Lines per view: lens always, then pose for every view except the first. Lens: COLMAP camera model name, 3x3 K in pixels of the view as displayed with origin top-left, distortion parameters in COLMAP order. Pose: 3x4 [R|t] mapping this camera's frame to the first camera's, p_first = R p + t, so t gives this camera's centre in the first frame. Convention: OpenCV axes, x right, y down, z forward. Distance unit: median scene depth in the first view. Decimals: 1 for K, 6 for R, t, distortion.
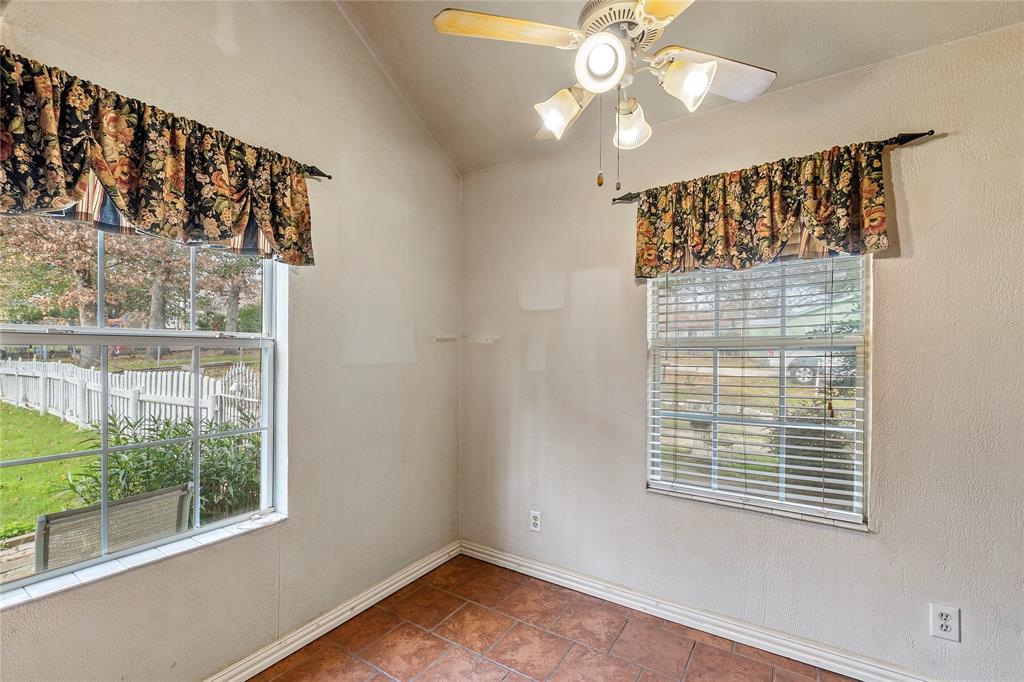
lens RADIAL K [[442.8, 0, 509.1], [0, 442.8, 342.8], [0, 0, 1]] dist [0.002478, -0.000252]
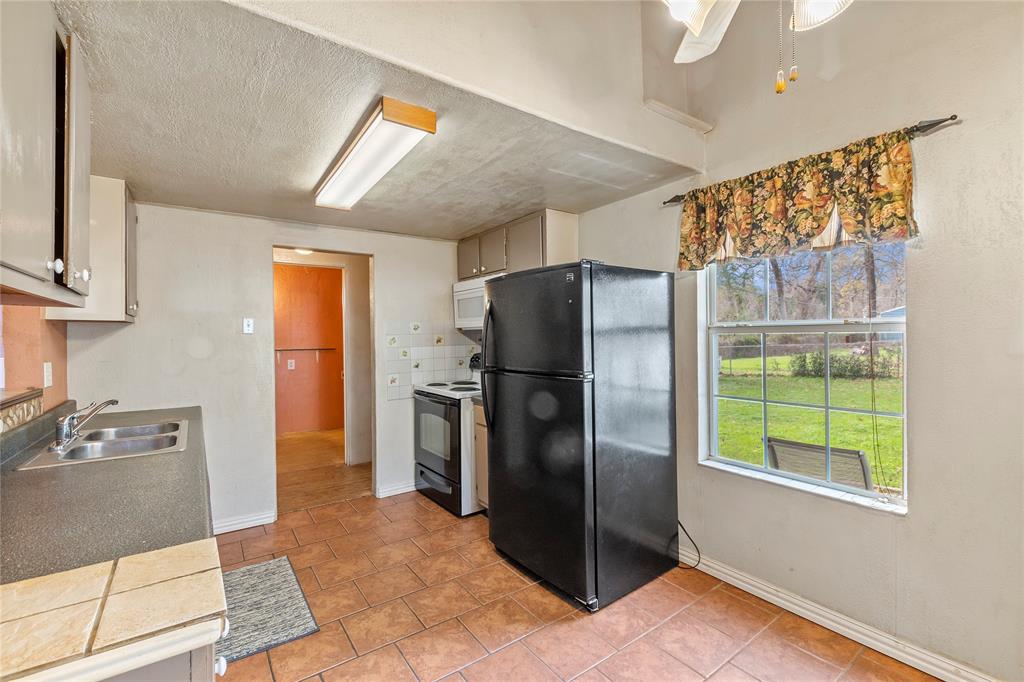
lens RADIAL K [[442.8, 0, 509.1], [0, 442.8, 342.8], [0, 0, 1]] dist [0.002478, -0.000252]
pose [[-0.364017, -0.001320, -0.931392, 0.811357], [0.011242, 0.999920, -0.005811, 0.036137], [0.931325, -0.012586, -0.363973, 0.692674]]
